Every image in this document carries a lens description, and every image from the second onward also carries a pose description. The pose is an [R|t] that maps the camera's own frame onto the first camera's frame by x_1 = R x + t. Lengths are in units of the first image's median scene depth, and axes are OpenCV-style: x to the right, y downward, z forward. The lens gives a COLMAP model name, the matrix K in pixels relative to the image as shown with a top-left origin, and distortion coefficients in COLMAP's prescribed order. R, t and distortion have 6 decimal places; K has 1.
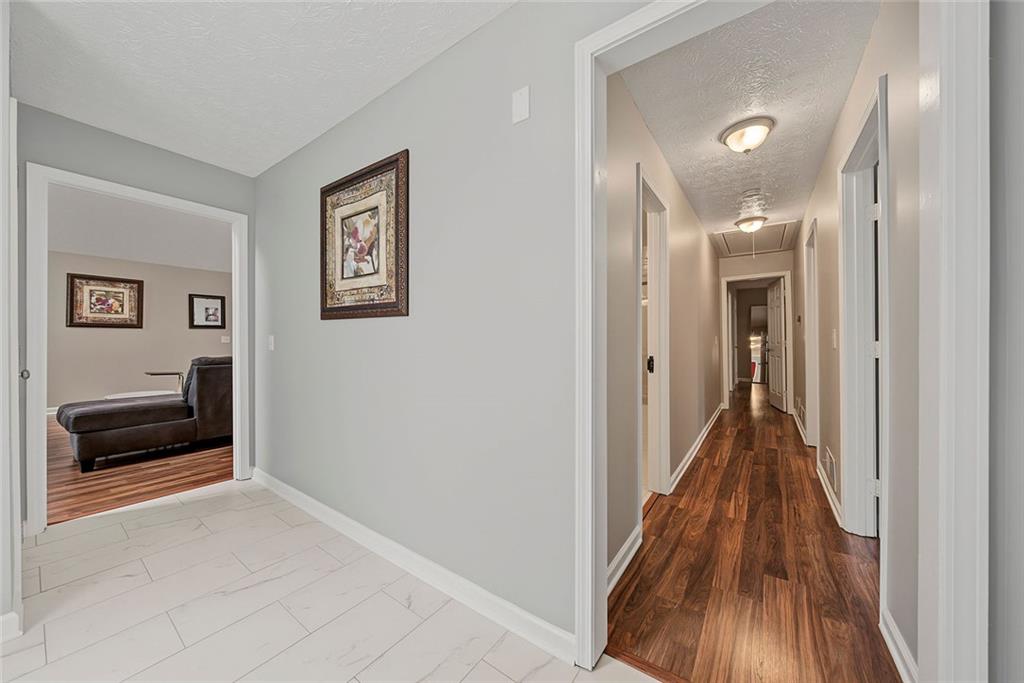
lens RADIAL K [[357.1, 0, 511.2], [0, 357.1, 339.1], [0, 0, 1]] dist [-0.001354, -0.000007]
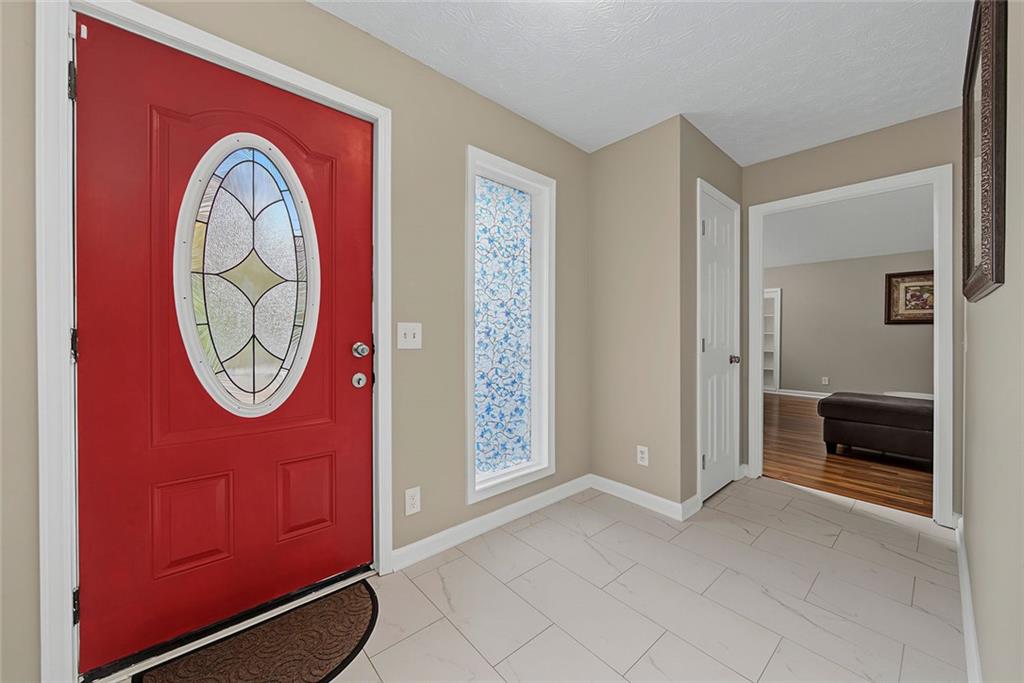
lens RADIAL K [[377.1, 0, 511.1], [0, 377.1, 337.3], [0, 0, 1]] dist [-0.000329, -0.000040]
pose [[-0.216057, 0.004596, -0.976370, 0.099000], [-0.003383, 0.999979, 0.005456, 0.002113], [0.976375, 0.004482, -0.216037, 0.146996]]
